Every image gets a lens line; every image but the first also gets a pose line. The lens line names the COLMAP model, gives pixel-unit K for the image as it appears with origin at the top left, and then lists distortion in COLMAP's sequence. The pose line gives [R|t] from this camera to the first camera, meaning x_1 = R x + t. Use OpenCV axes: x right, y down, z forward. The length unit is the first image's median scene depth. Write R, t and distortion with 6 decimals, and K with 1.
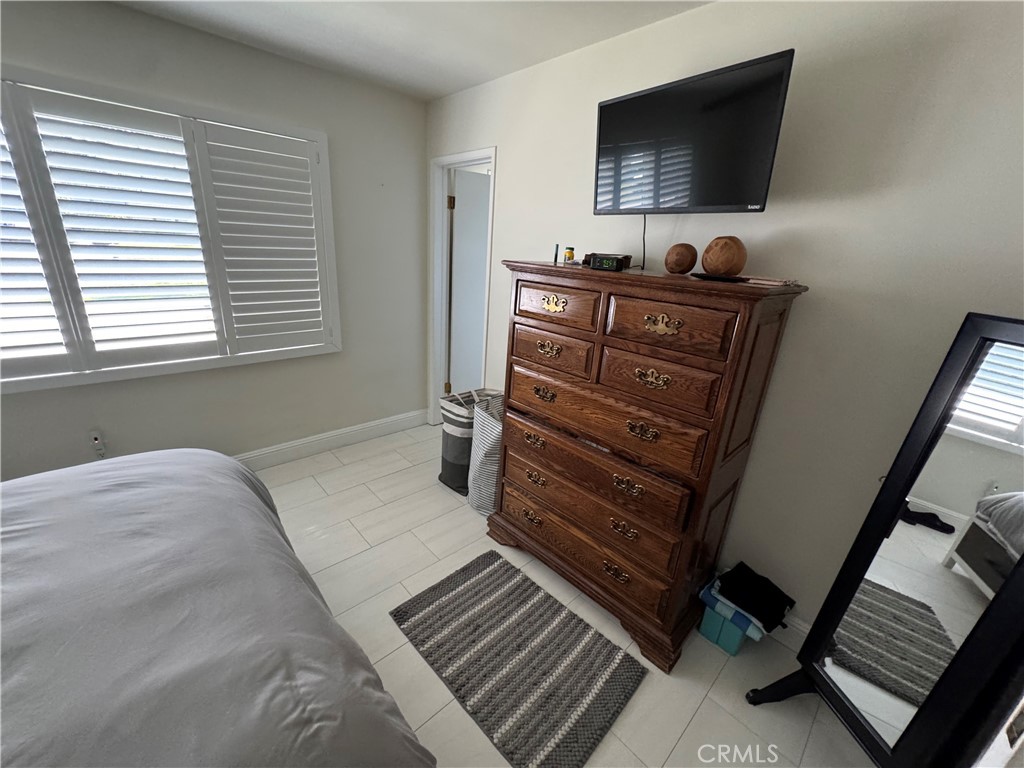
lens RADIAL K [[409.6, 0, 513.7], [0, 409.6, 383.3], [0, 0, 1]] dist [-0.006875, 0.000136]
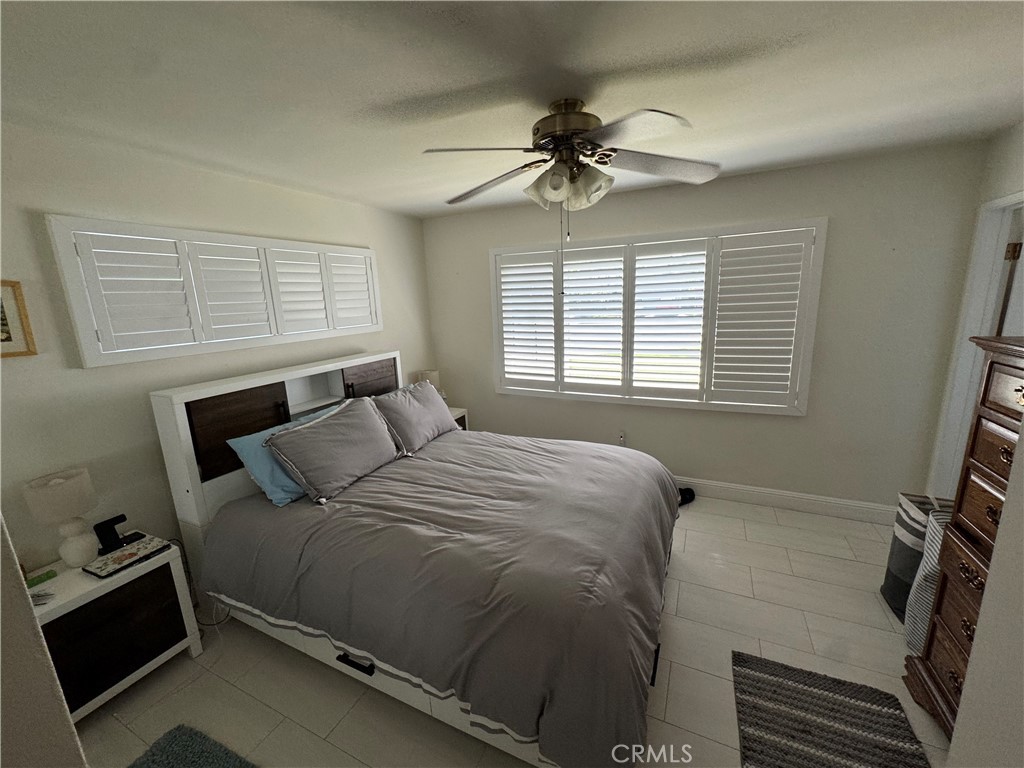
lens RADIAL K [[409.6, 0, 512.4], [0, 409.6, 384.9], [0, 0, 1]] dist [-0.006875, 0.000136]
pose [[0.352851, 0.117578, -0.928263, 0.366414], [-0.238465, 0.970614, 0.032297, -0.019821], [0.904782, 0.209962, 0.370520, -0.074579]]
